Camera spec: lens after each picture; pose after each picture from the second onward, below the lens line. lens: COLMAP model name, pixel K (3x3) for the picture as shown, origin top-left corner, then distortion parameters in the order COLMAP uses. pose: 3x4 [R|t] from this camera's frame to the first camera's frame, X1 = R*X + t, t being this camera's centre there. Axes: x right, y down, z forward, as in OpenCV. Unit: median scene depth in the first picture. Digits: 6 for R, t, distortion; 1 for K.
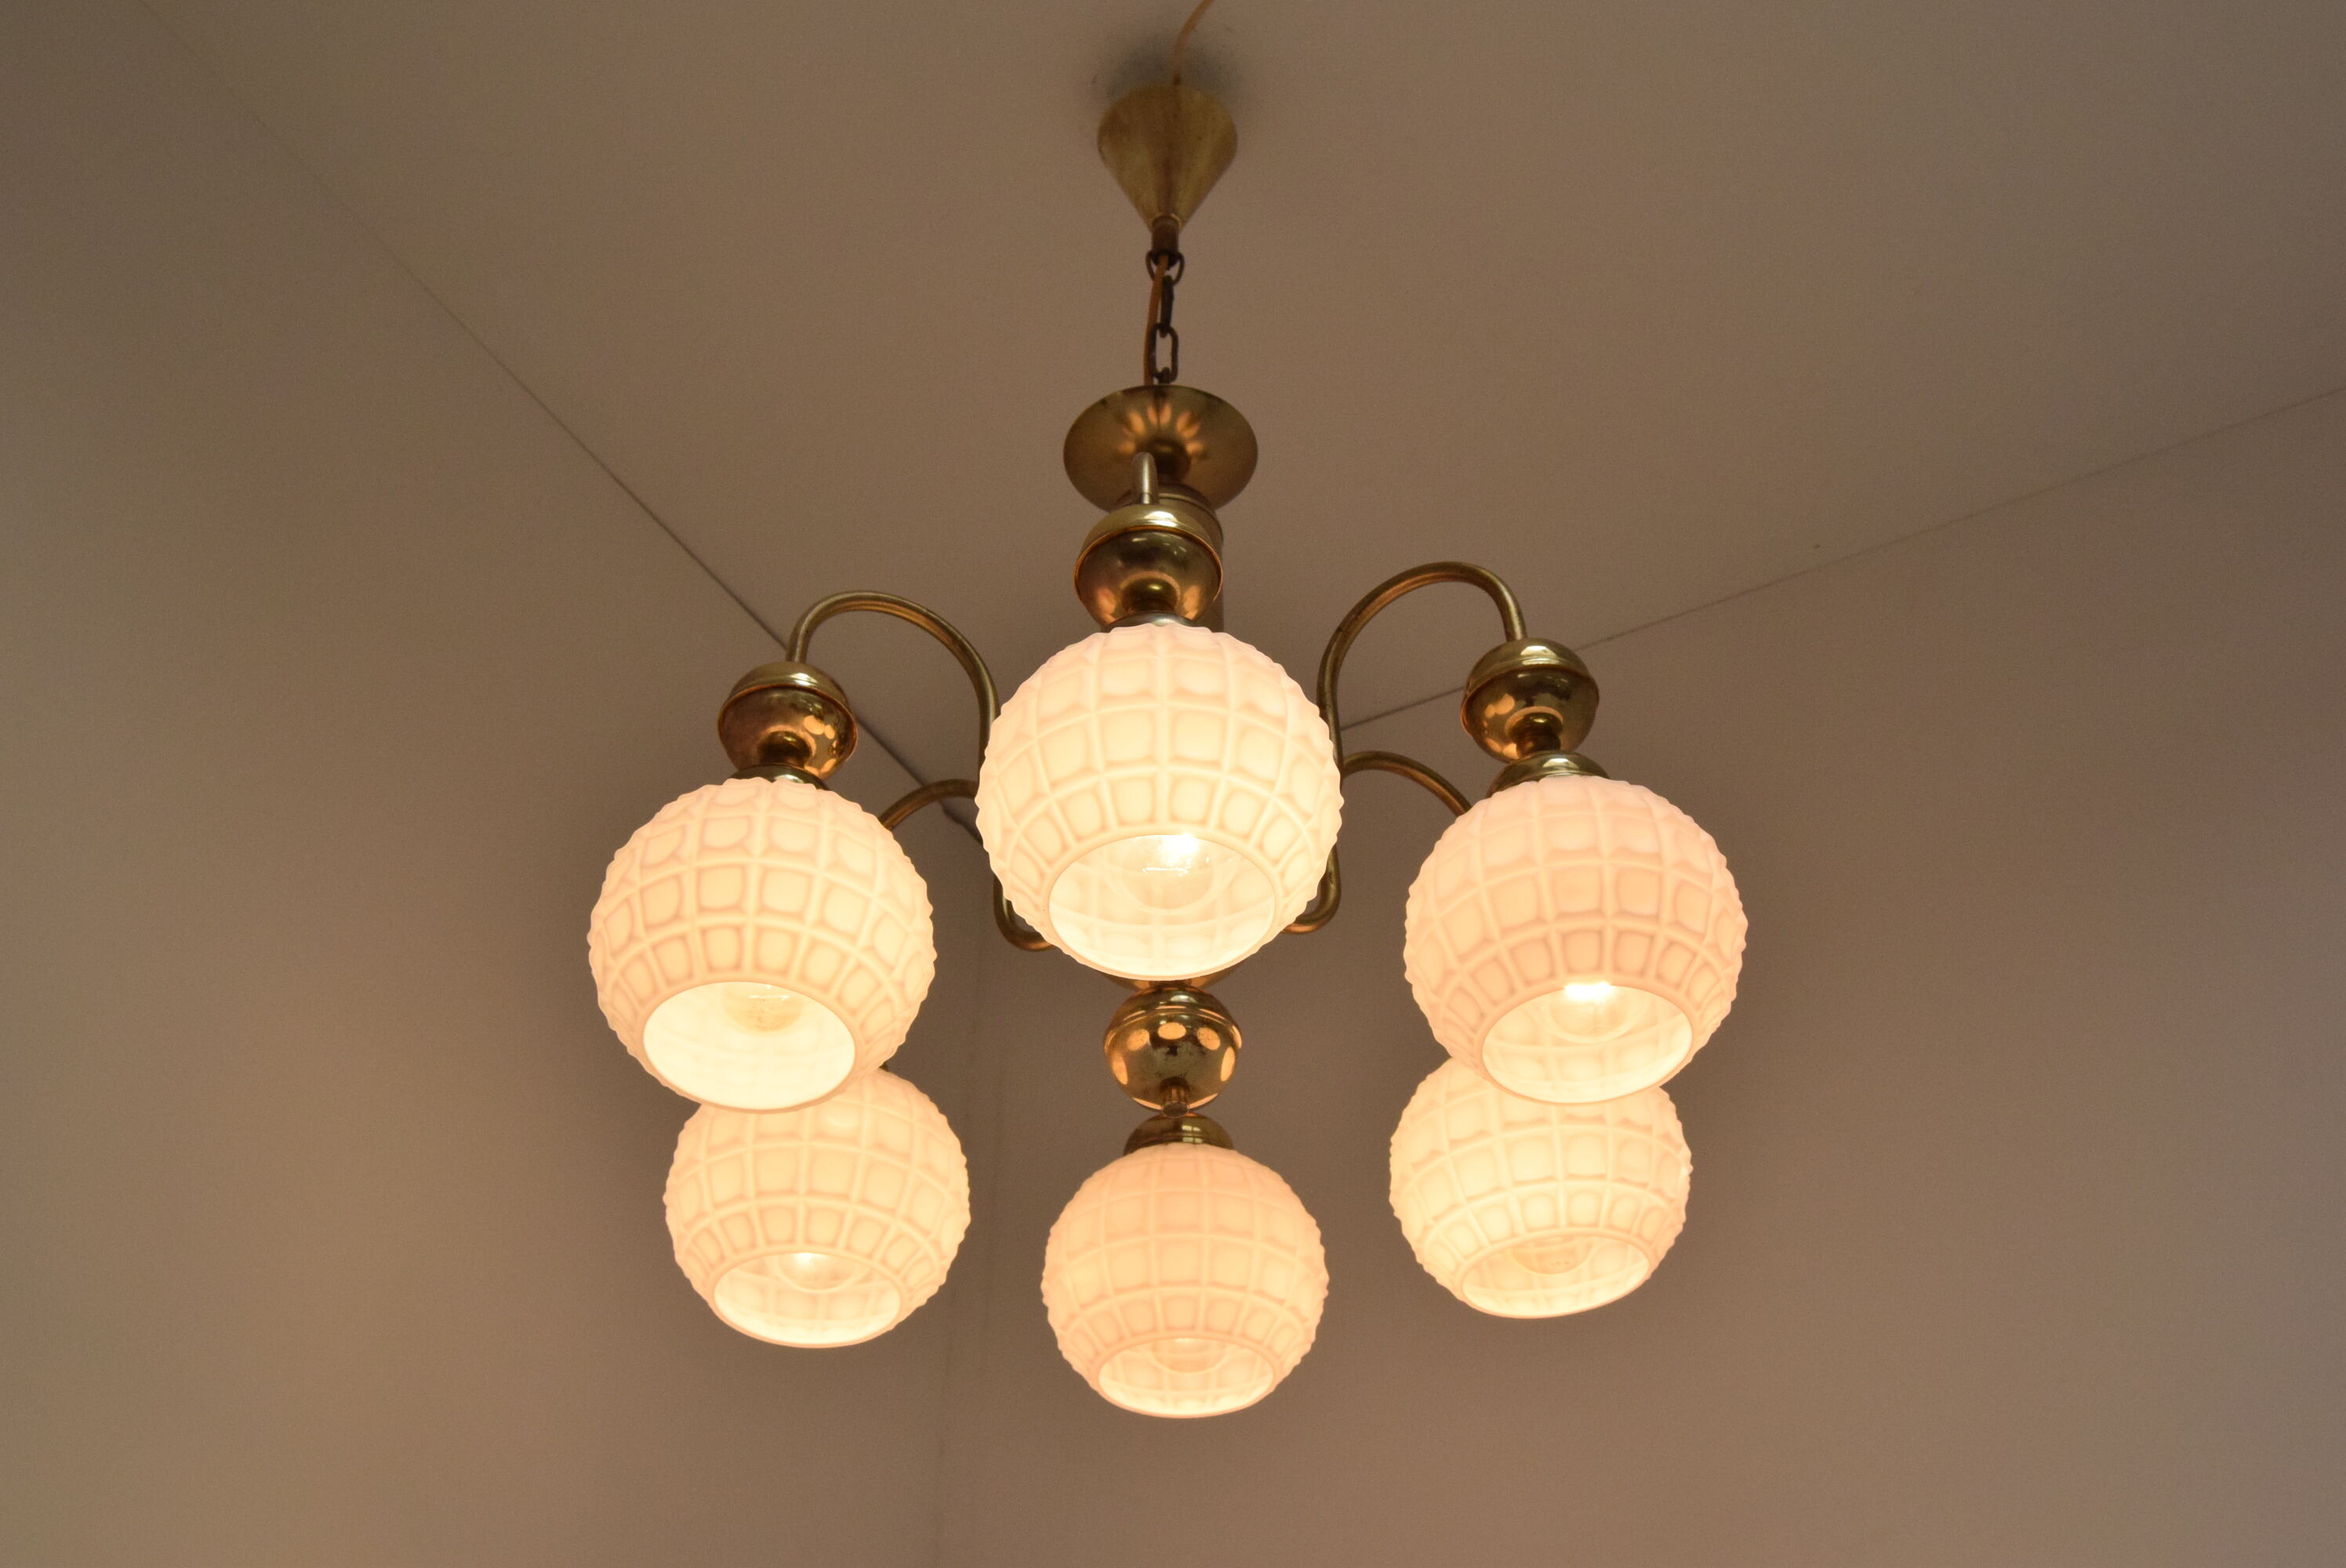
lens RADIAL K [[2866.4, 0, 1173.0], [0, 2866.4, 784.0], [0, 0, 1]] dist [-0.036960, -0.010116]
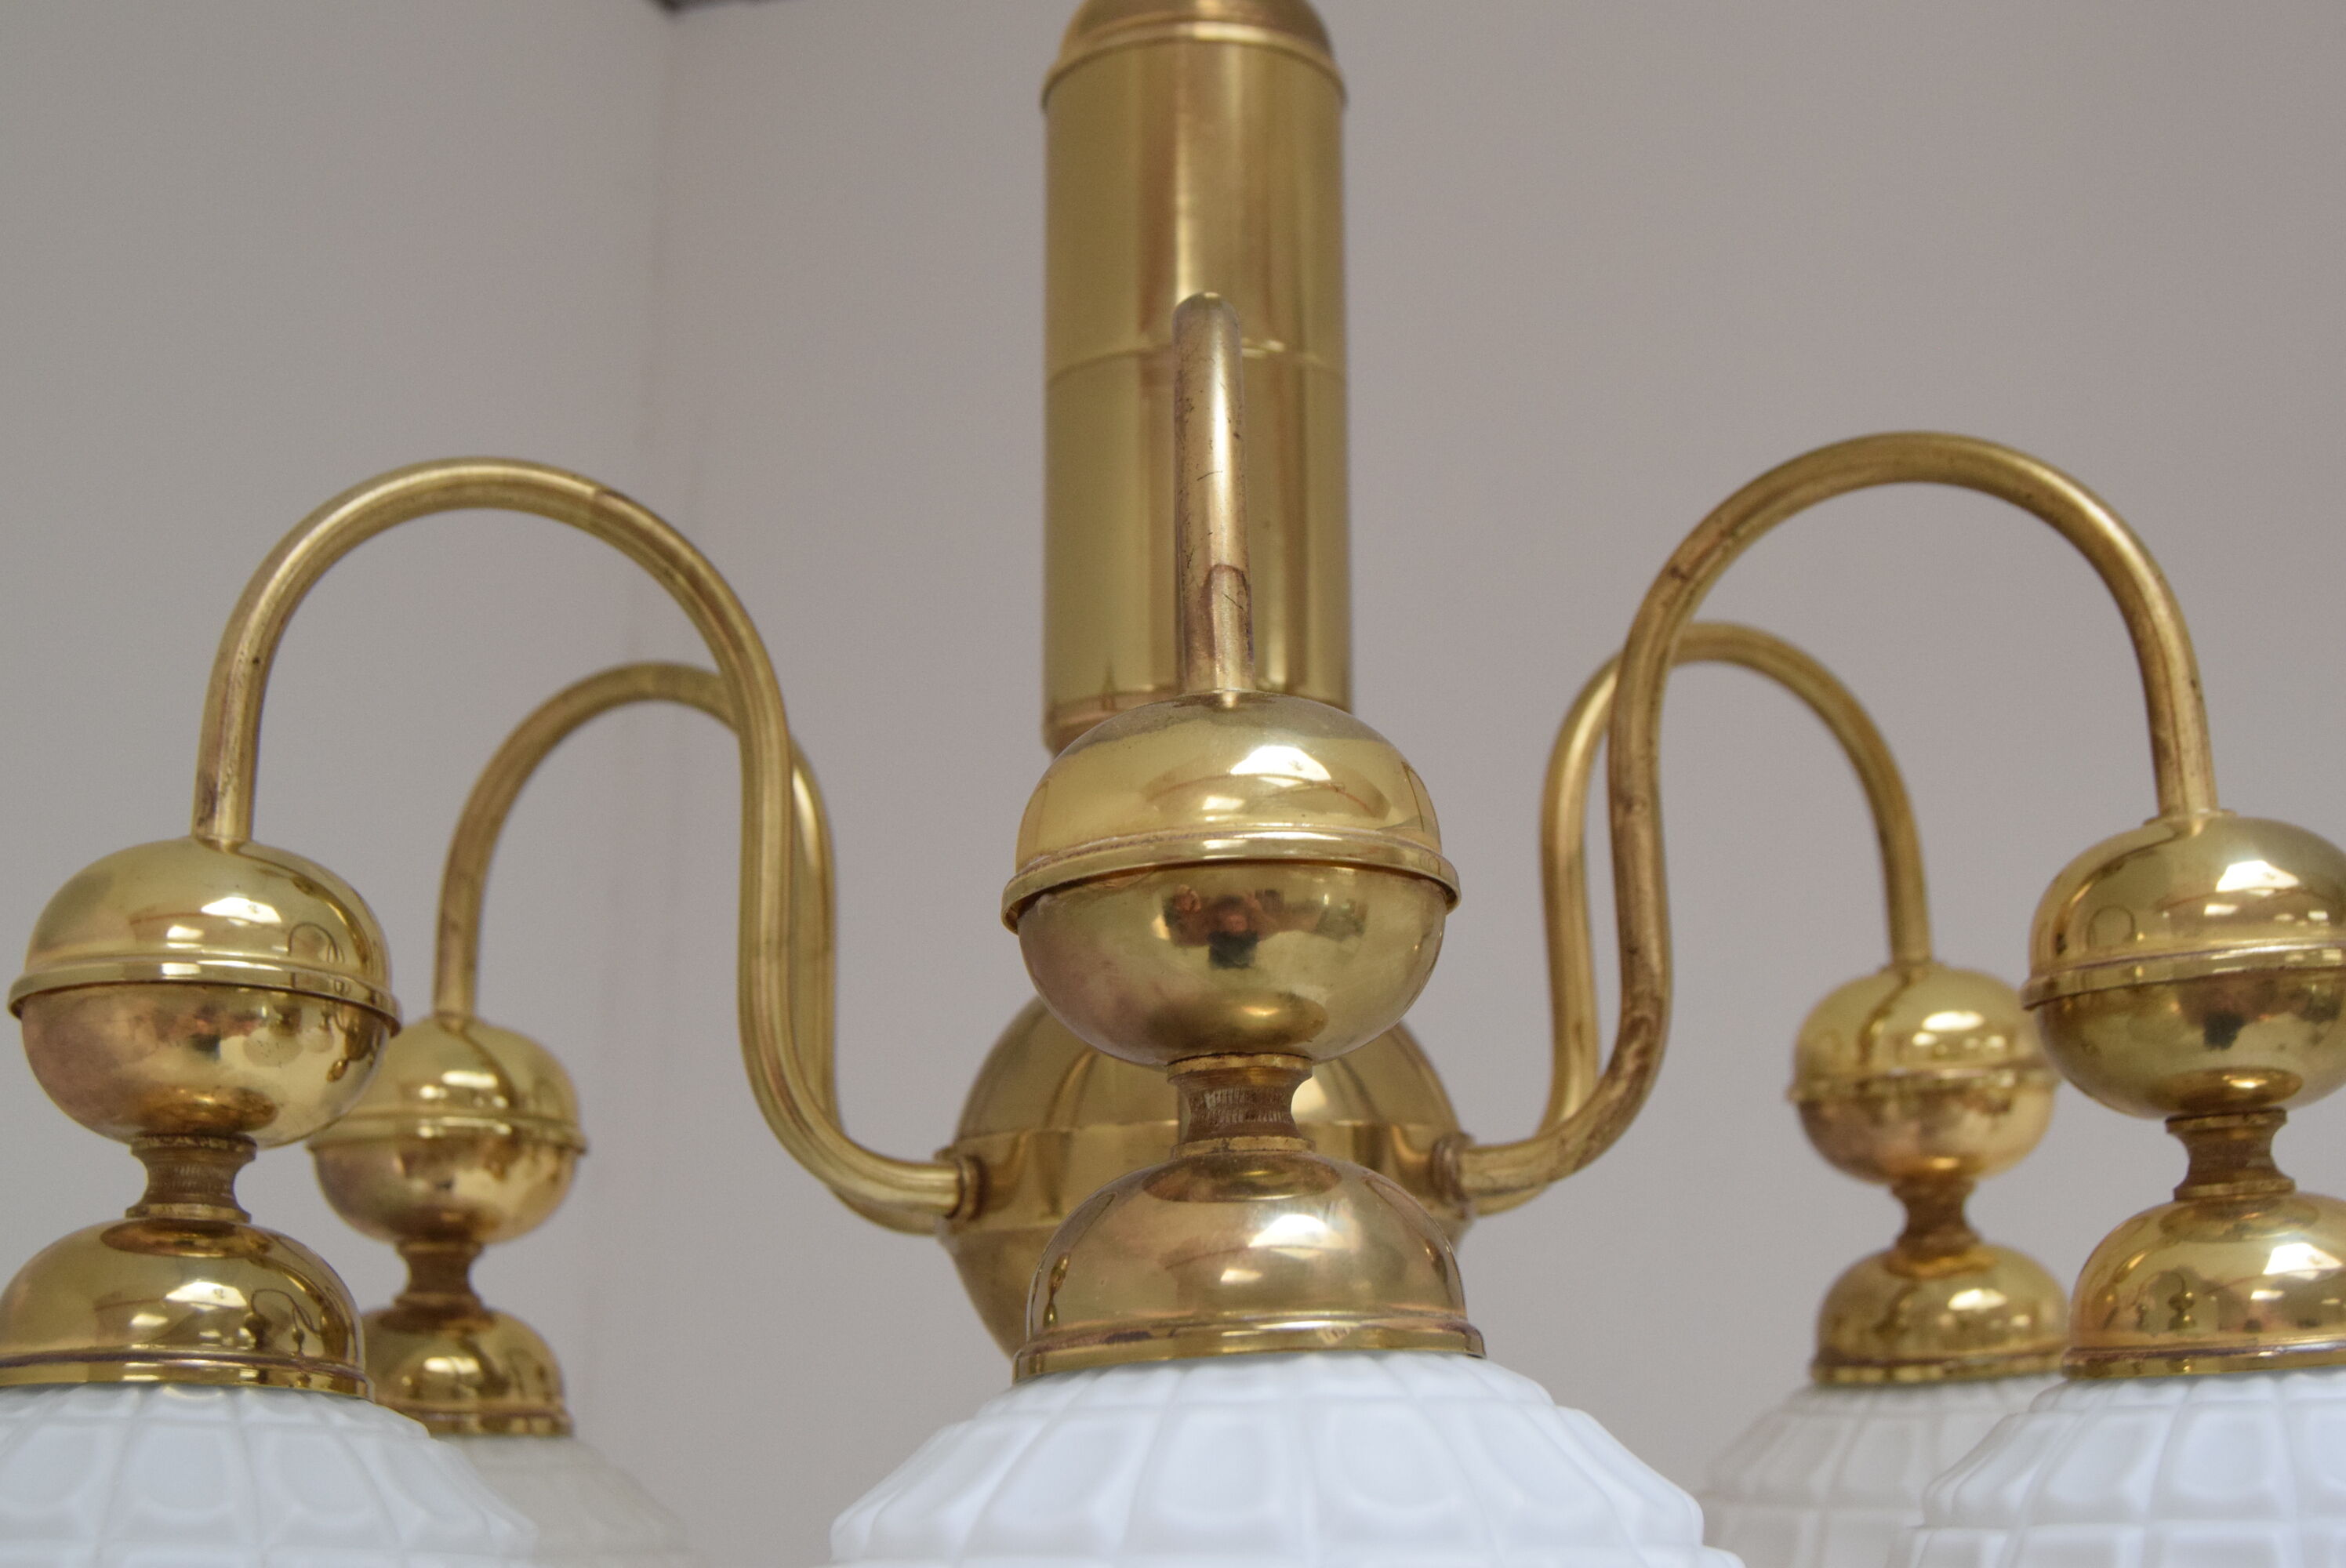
lens RADIAL K [[3181.6, 0, 1173.0], [0, 3181.6, 784.0], [0, 0, 1]] dist [-0.020213, -0.050875]
pose [[0.998828, 0.016547, 0.045488, -0.030480], [-0.035352, 0.891304, 0.452025, -0.236278], [-0.033064, -0.453103, 0.890845, 0.655402]]
